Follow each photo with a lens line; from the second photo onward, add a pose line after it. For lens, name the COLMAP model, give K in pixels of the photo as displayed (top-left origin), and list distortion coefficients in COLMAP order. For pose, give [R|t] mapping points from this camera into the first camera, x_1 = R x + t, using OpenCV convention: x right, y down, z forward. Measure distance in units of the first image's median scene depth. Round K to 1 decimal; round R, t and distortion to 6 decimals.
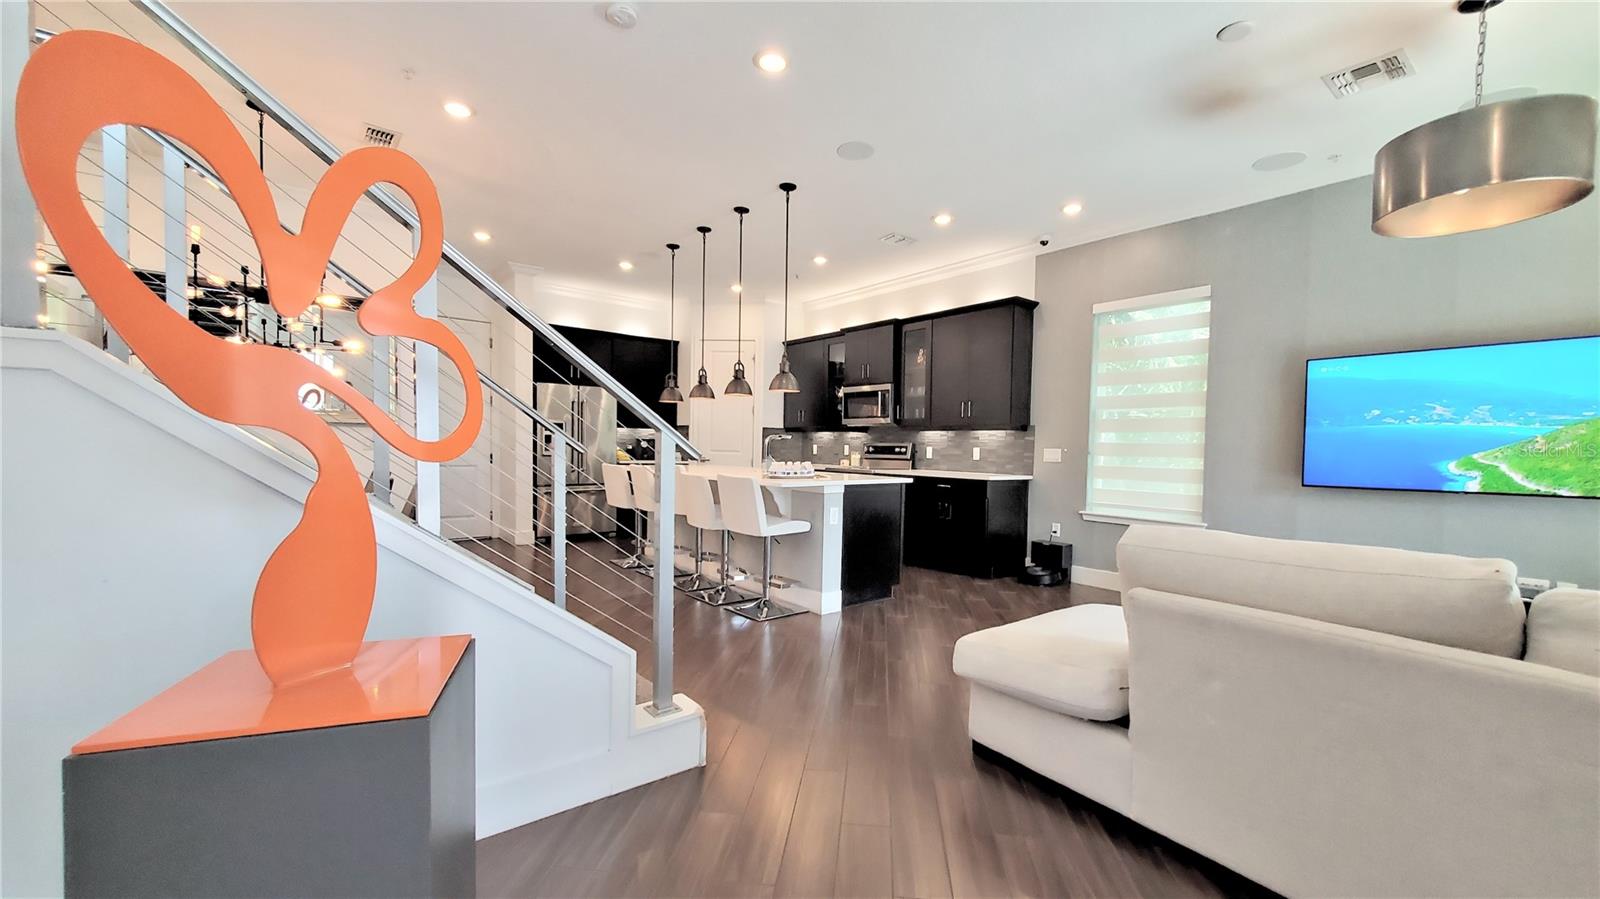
lens RADIAL K [[638.1, 0, 807.0], [0, 638.1, 469.5], [0, 0, 1]] dist [0.007725, -0.002512]
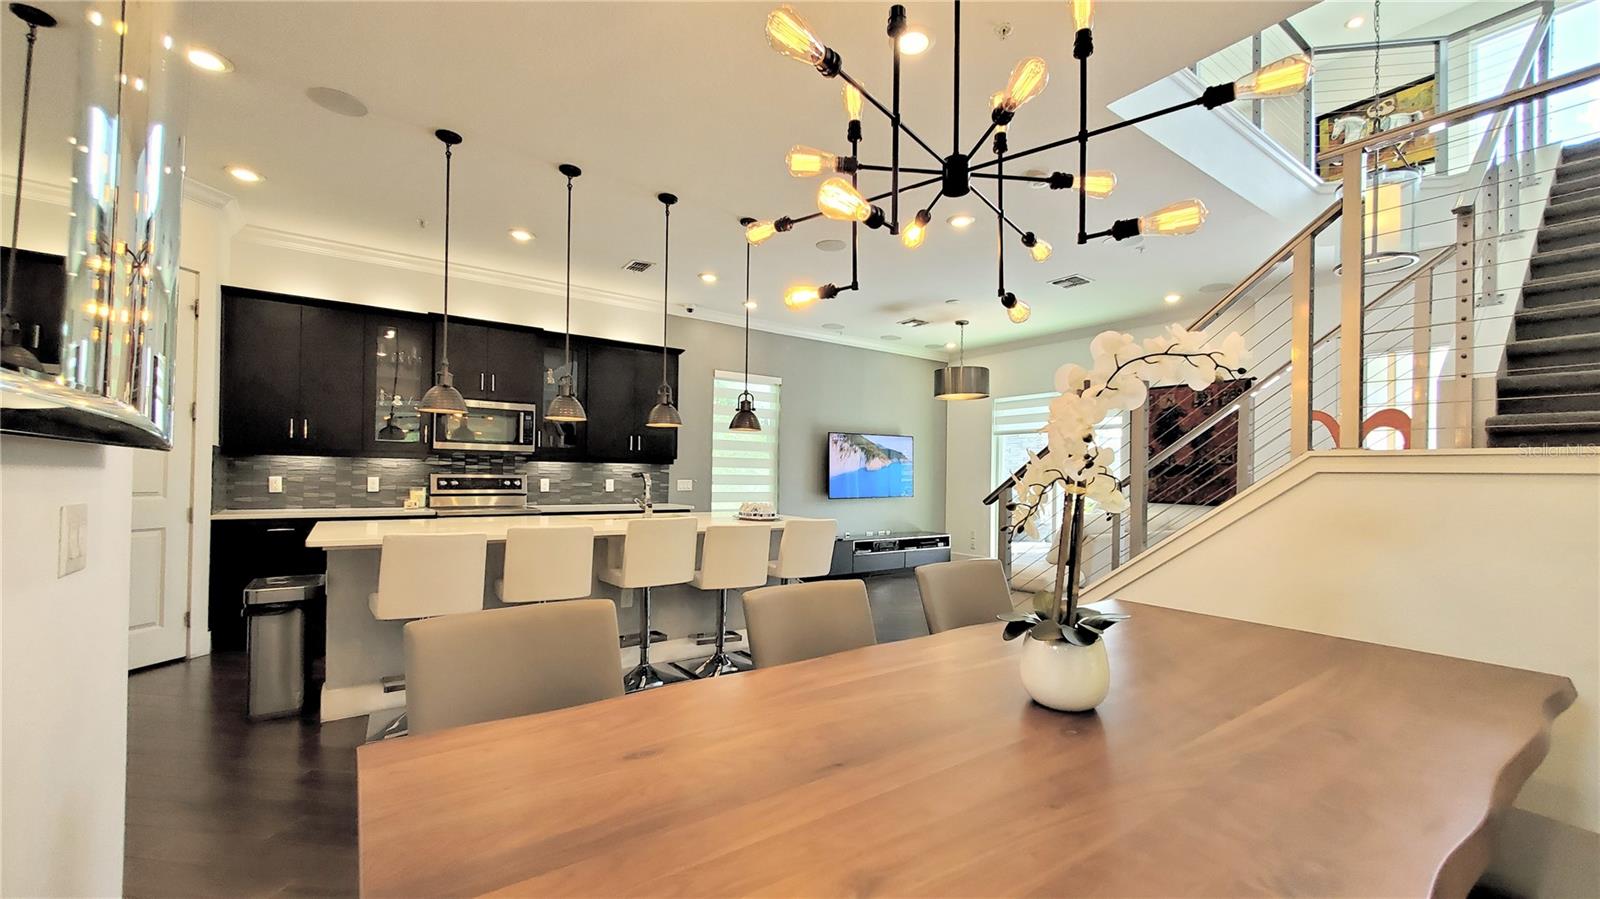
lens RADIAL K [[638.1, 0, 826.7], [0, 638.1, 474.6], [0, 0, 1]] dist [0.007725, -0.002512]
pose [[0.018148, -0.014001, 0.999737, -1.081558], [0.026631, 0.999554, 0.013515, -0.068411], [-0.999481, 0.026379, 0.018512, 0.943014]]
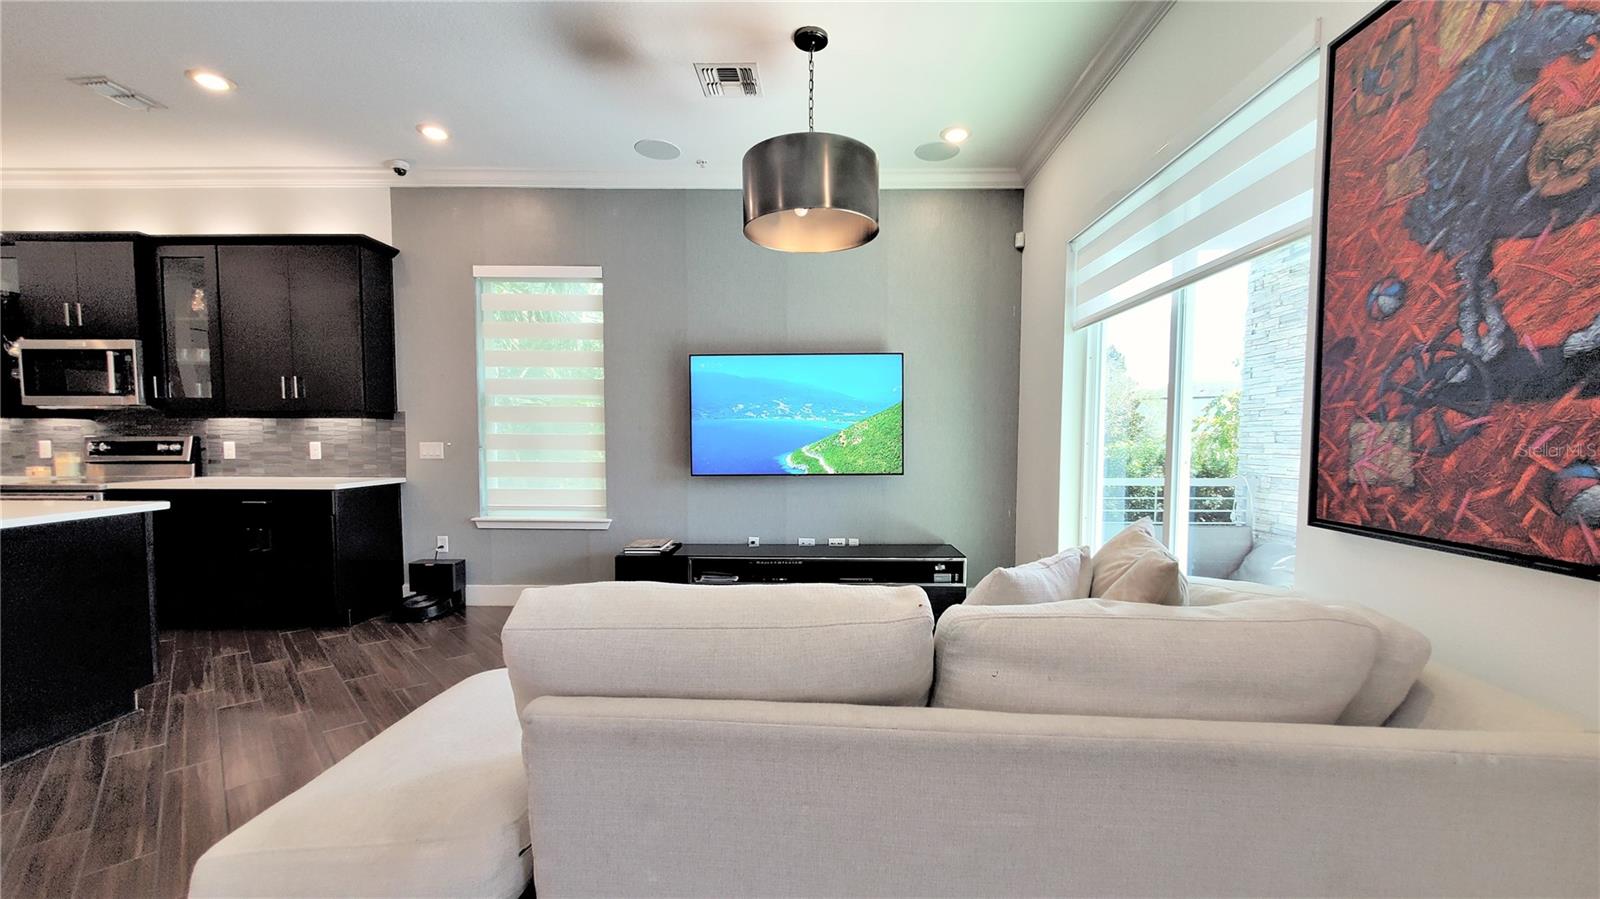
lens RADIAL K [[638.1, 0, 822.6], [0, 638.1, 468.0], [0, 0, 1]] dist [0.007725, -0.002512]
pose [[0.627104, -0.057998, 0.776774, 0.095113], [0.037310, 0.998316, 0.044418, -0.023516], [-0.778042, 0.001127, 0.628212, 0.169356]]
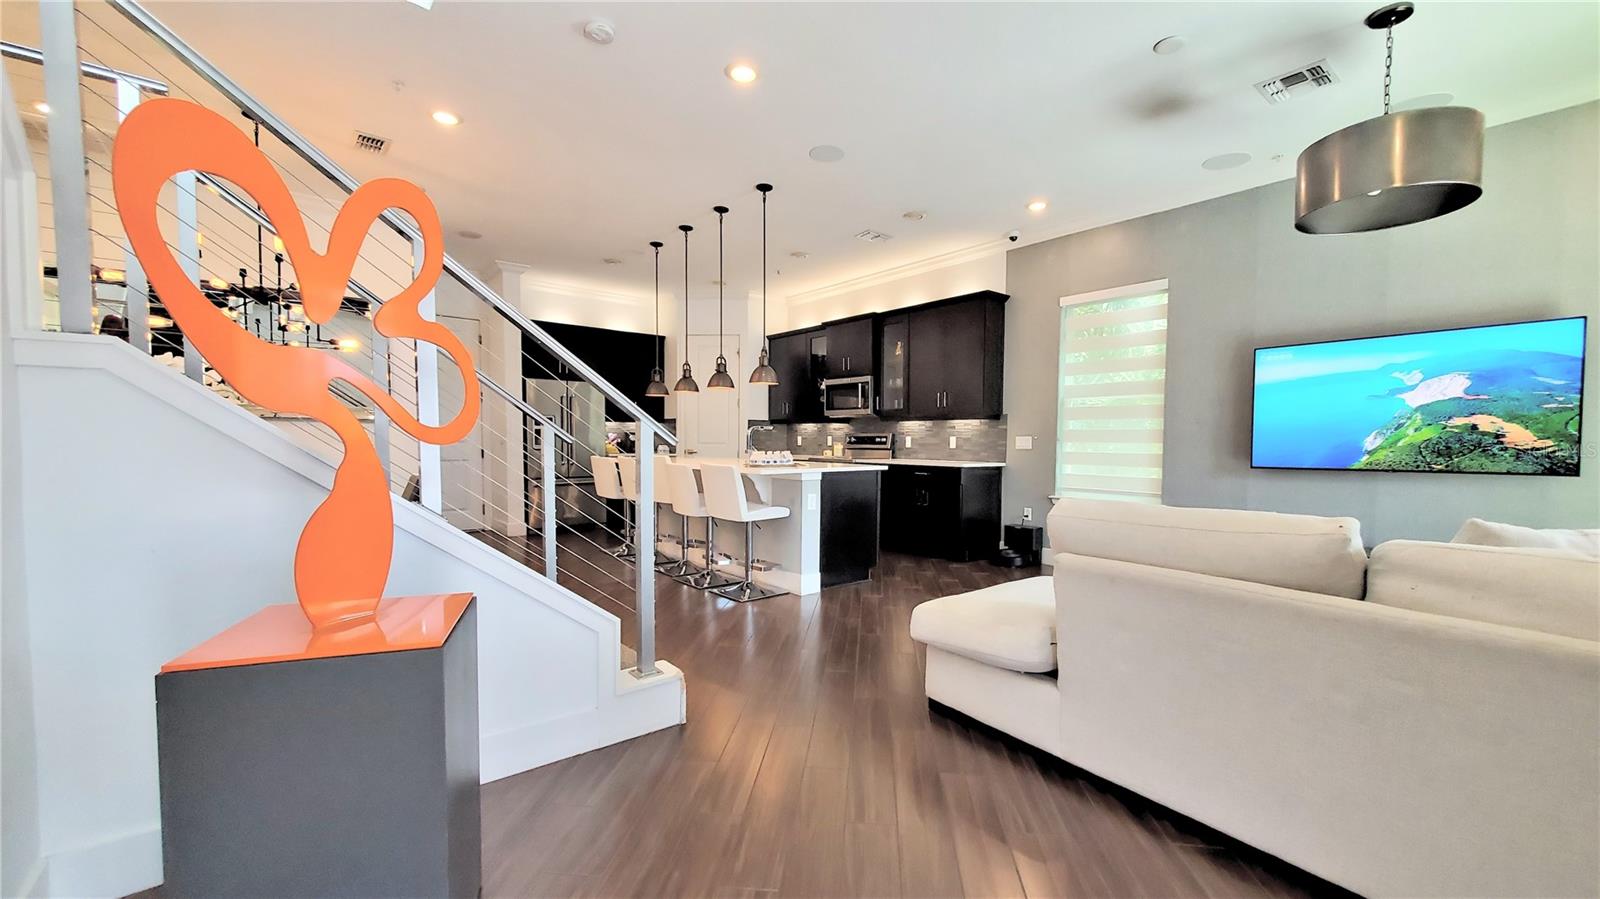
lens RADIAL K [[638.1, 0, 806.4], [0, 638.1, 470.8], [0, 0, 1]] dist [0.007725, -0.002512]
pose [[0.999860, -0.012520, 0.011146, 0.022642], [0.012385, 0.999851, 0.012030, 0.008896], [-0.011295, -0.011891, 0.999866, -0.052546]]
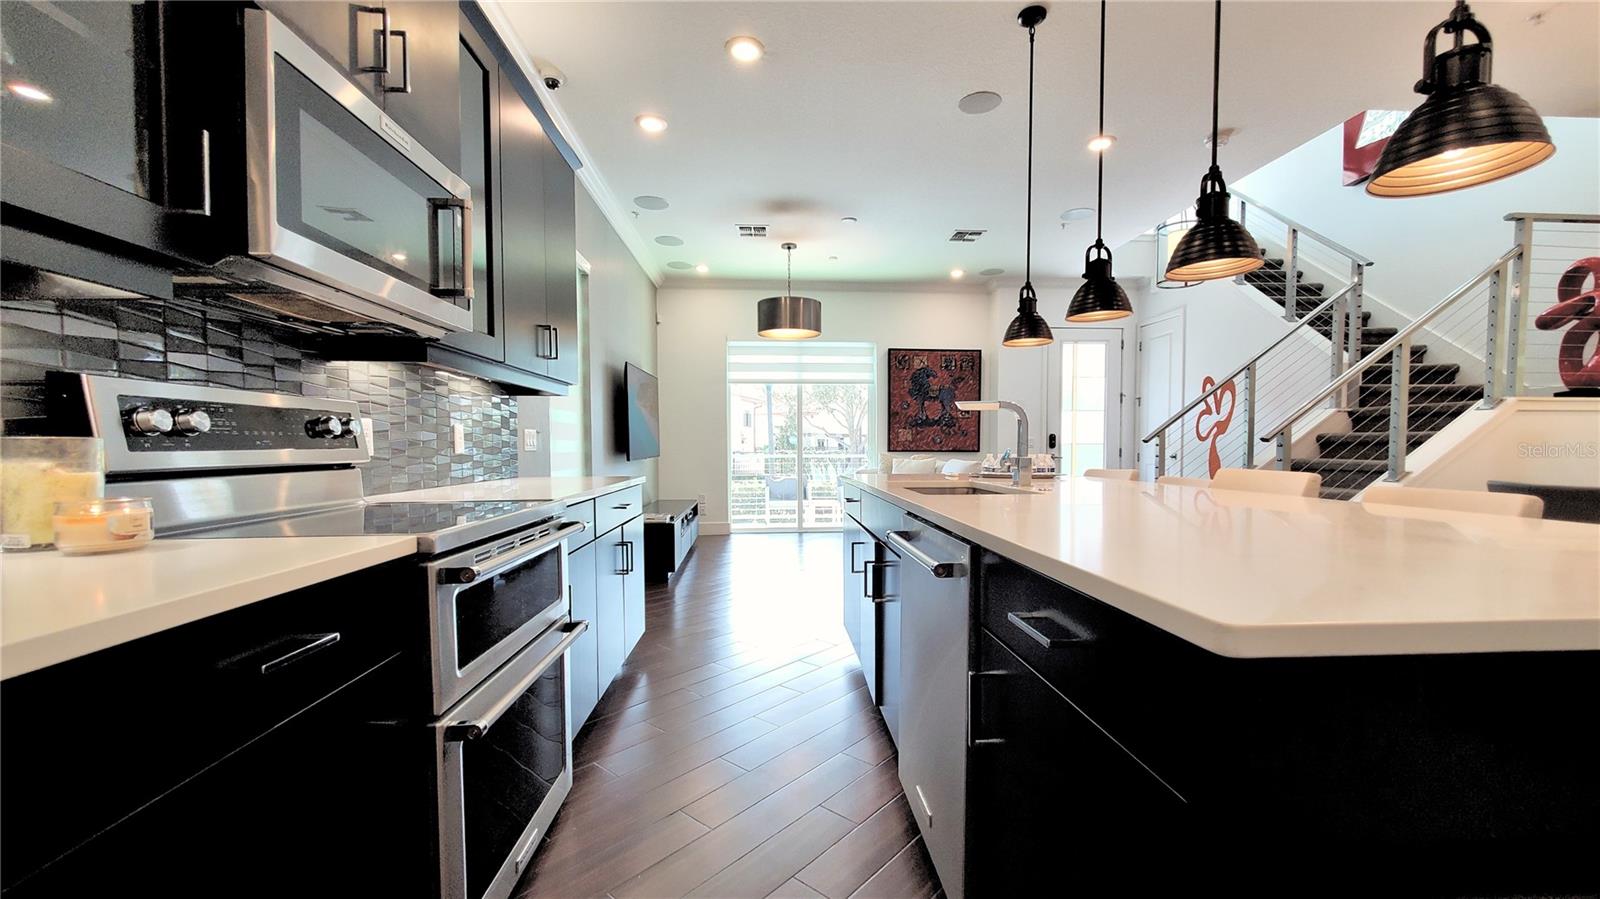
lens RADIAL K [[638.1, 0, 810.6], [0, 638.1, 450.8], [0, 0, 1]] dist [0.007725, -0.002512]
pose [[-0.826851, -0.022251, 0.561980, -0.231132], [0.007346, 0.998705, 0.050351, -0.053564], [-0.562373, 0.045761, -0.825617, 1.791239]]
